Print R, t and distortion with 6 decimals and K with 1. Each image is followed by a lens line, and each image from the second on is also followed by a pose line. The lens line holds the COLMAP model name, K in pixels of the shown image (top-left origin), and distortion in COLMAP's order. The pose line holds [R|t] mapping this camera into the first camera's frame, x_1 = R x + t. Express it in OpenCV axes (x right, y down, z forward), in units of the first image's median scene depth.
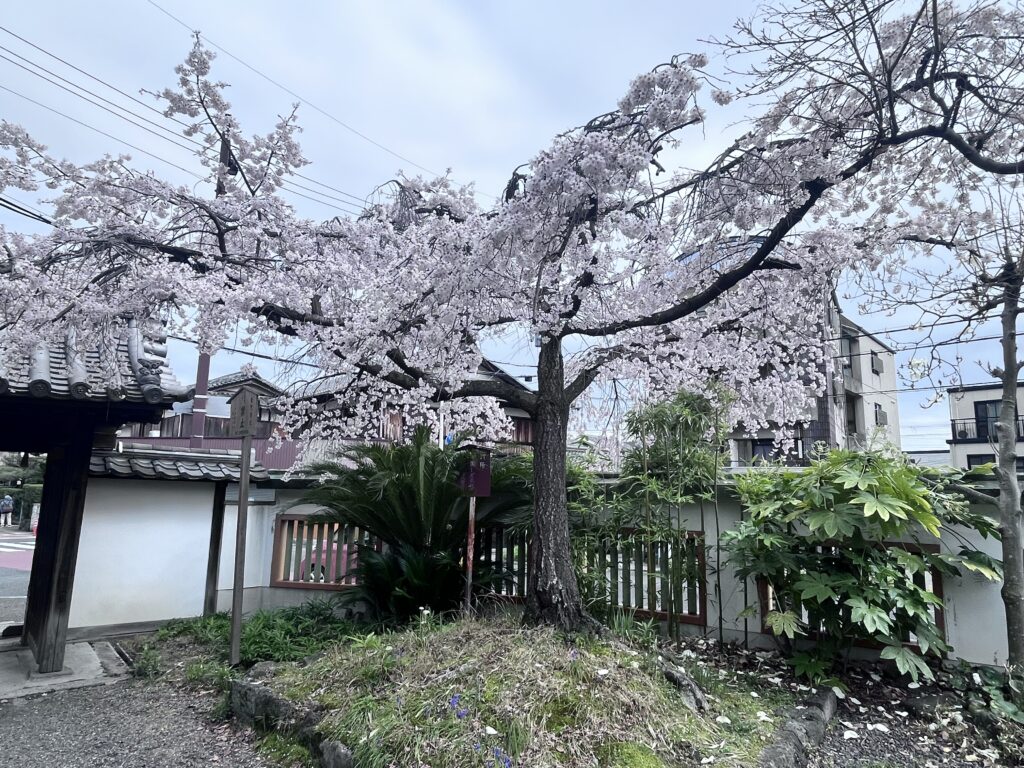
lens RADIAL K [[632.5, 0, 509.3], [0, 632.5, 382.6], [0, 0, 1]] dist [0.003184, 0.003403]
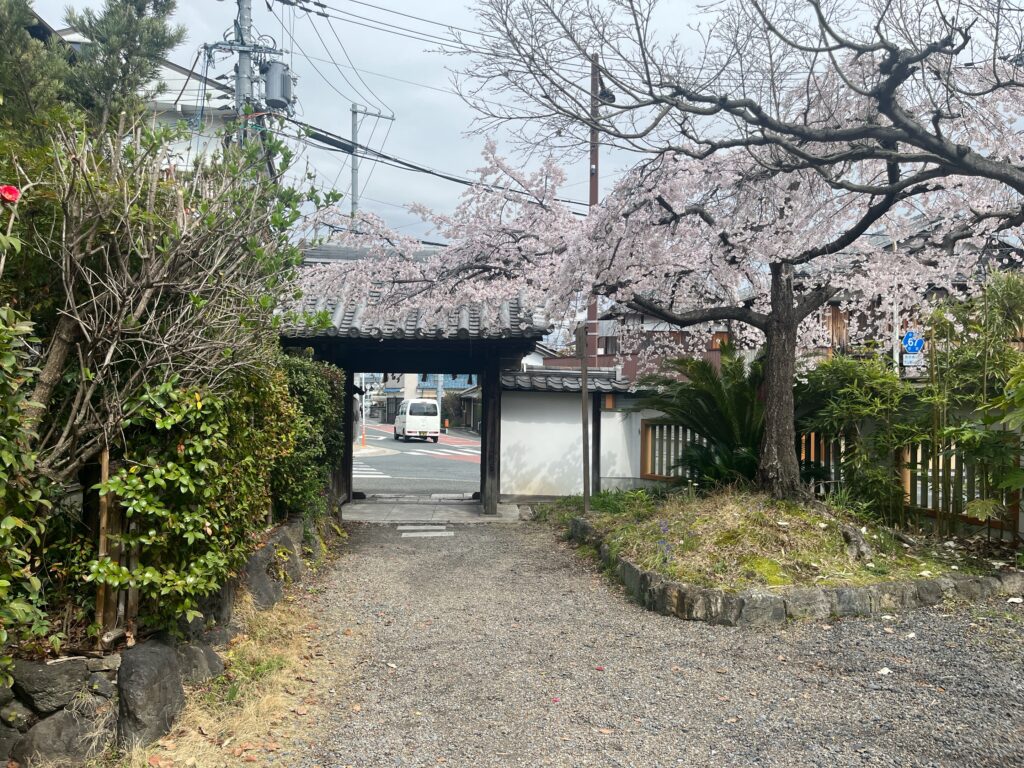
lens RADIAL K [[786.2, 0, 513.2], [0, 786.2, 384.2], [0, 0, 1]] dist [0.023504, -0.005284]
pose [[0.795276, -0.022806, -0.605818, 0.401241], [0.106388, 0.989035, 0.102426, -0.040335], [0.596840, -0.145908, 0.788982, -0.354912]]
